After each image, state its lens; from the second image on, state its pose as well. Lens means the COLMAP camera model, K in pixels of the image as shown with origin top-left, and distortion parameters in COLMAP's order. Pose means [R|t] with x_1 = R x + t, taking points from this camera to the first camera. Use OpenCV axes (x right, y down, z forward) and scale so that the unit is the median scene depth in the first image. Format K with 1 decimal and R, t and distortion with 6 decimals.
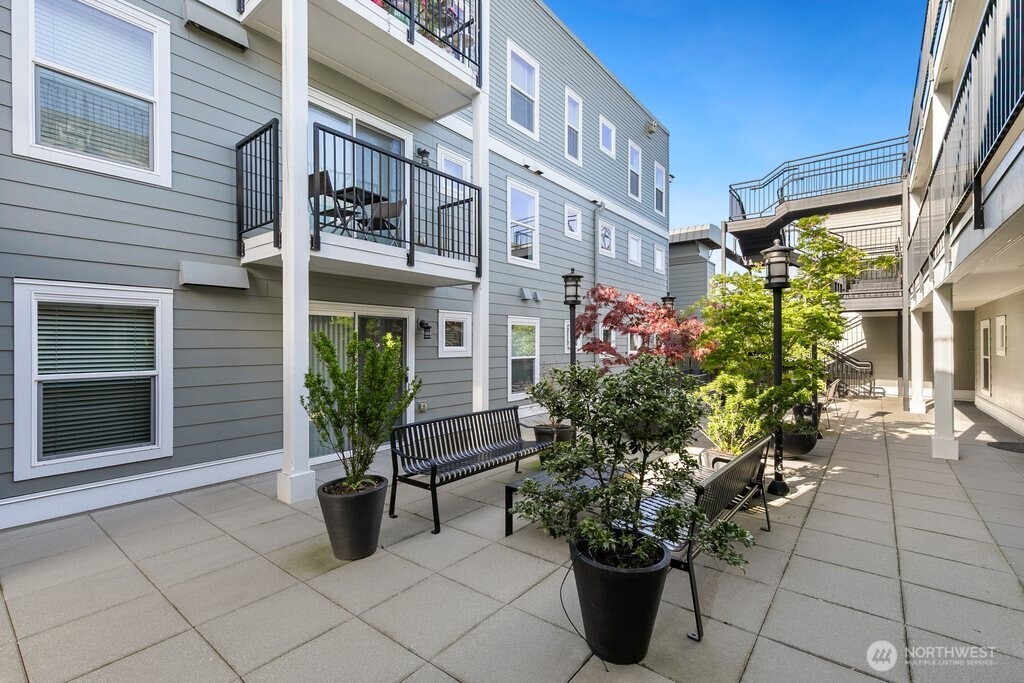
lens RADIAL K [[461.1, 0, 512.1], [0, 461.1, 342.2], [0, 0, 1]] dist [0.011815, -0.003483]
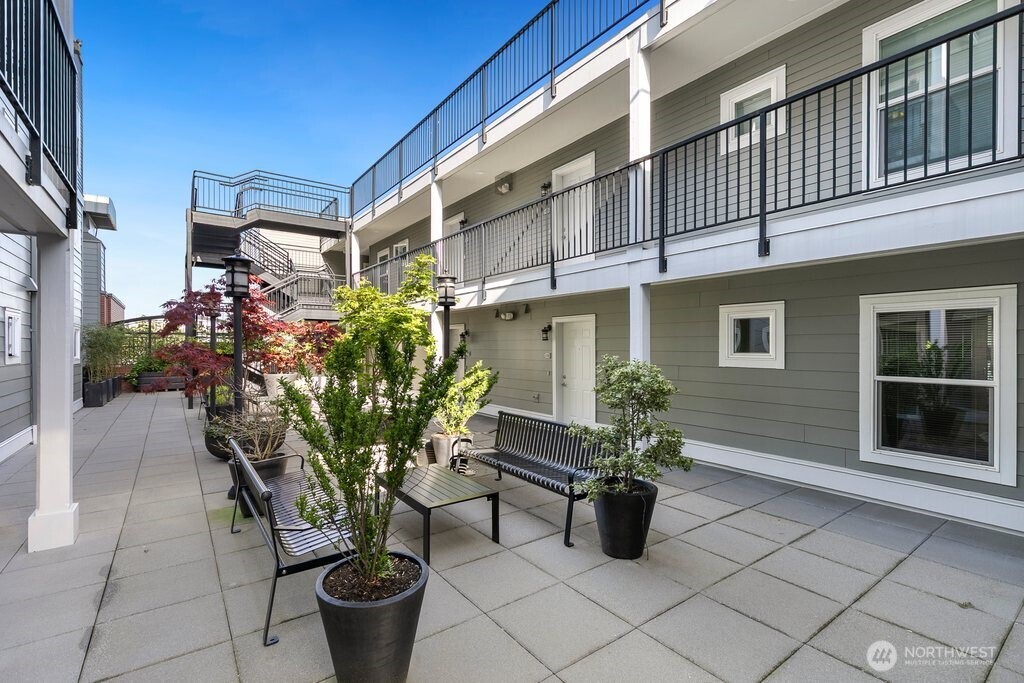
lens RADIAL K [[461.1, 0, 513.1], [0, 461.1, 346.5], [0, 0, 1]] dist [0.011815, -0.003483]
pose [[0.262003, 0.000342, 0.965067, -0.404838], [-0.003499, 0.999994, 0.000596, -0.001511], [-0.965061, -0.003533, 0.262003, 0.295959]]
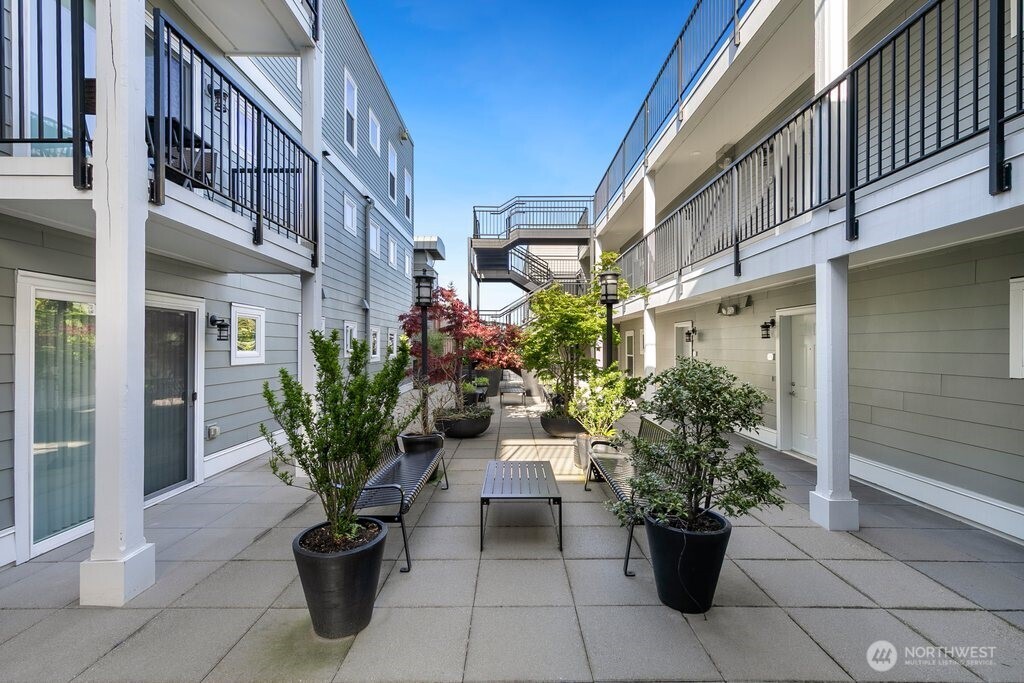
lens RADIAL K [[461.1, 0, 514.2], [0, 461.1, 343.0], [0, 0, 1]] dist [0.011815, -0.003483]
pose [[0.780684, 0.004948, 0.624907, -0.268839], [-0.002325, 0.999985, -0.005014, -0.000627], [-0.624922, 0.002461, 0.780683, 0.105764]]
